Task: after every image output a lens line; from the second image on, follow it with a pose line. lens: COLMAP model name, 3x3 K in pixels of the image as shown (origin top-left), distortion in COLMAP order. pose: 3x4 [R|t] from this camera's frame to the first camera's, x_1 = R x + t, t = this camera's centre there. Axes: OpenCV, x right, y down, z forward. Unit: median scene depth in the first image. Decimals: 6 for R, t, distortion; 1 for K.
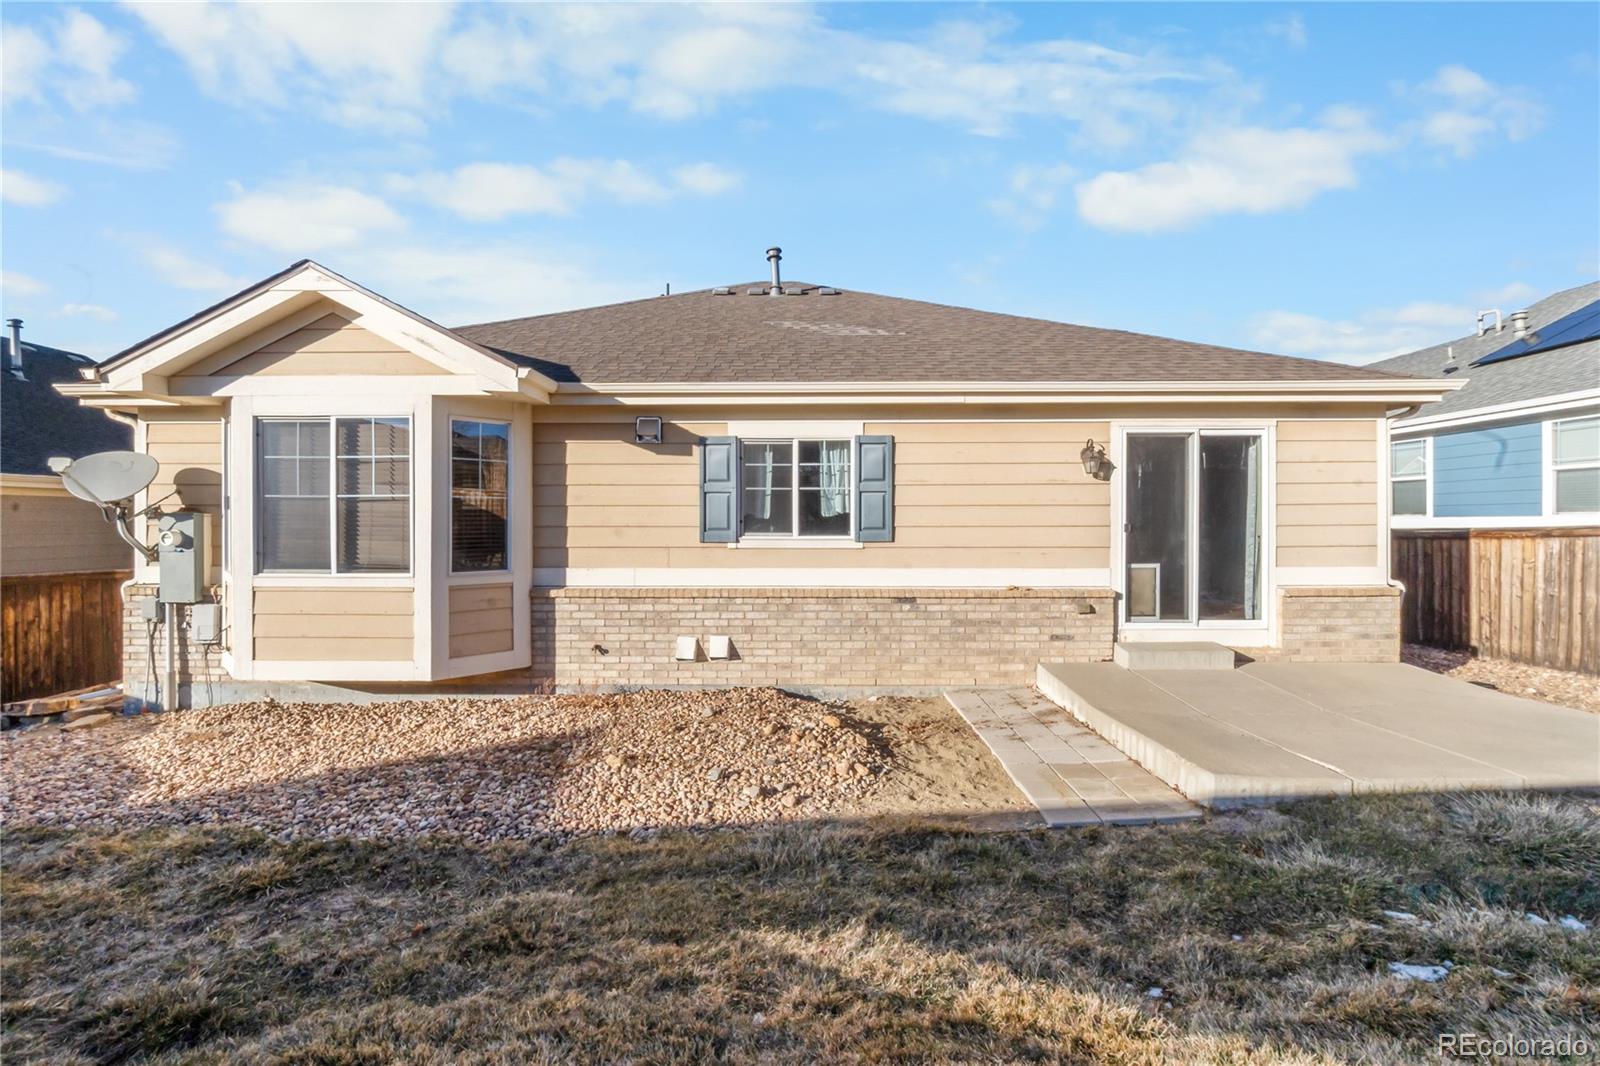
lens RADIAL K [[690.4, 0, 794.8], [0, 690.4, 521.4], [0, 0, 1]] dist [-0.003503, 0.000513]
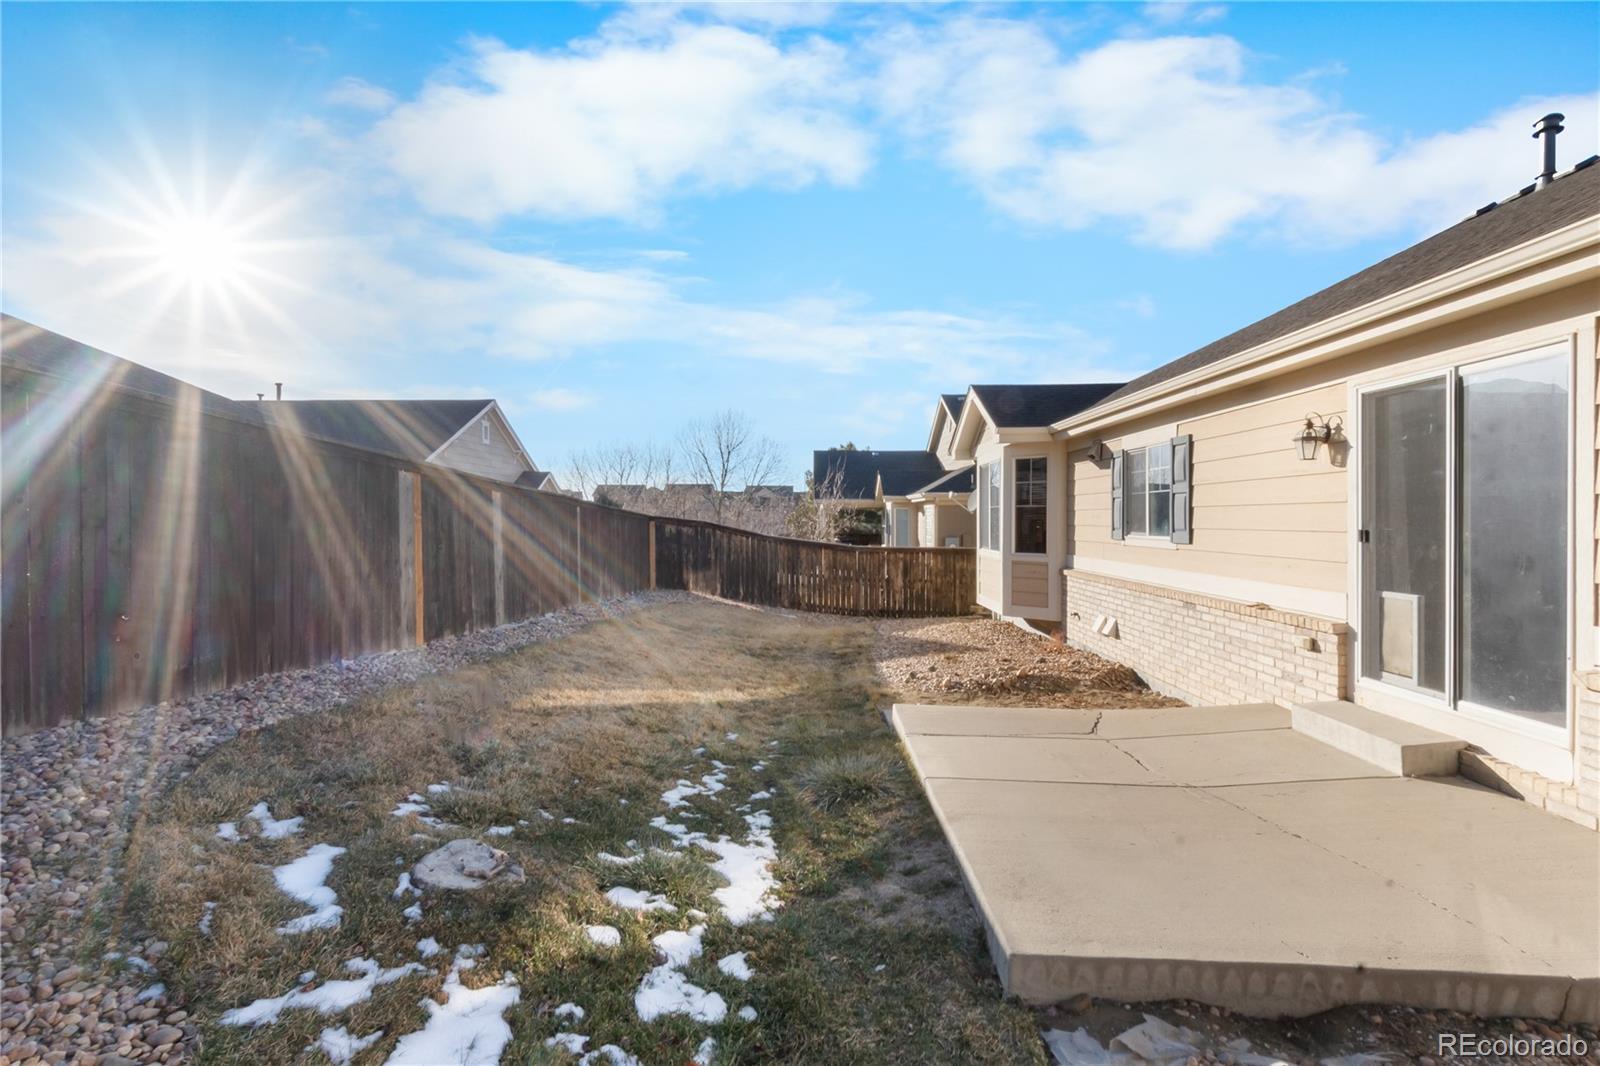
lens RADIAL K [[722.2, 0, 777.0], [0, 722.2, 529.7], [0, 0, 1]] dist [0.000953, 0.000352]
pose [[-0.007717, 0.016582, -0.999833, 1.180058], [0.001152, 0.999862, 0.016574, -0.008892], [0.999970, -0.001024, -0.007735, 0.435585]]
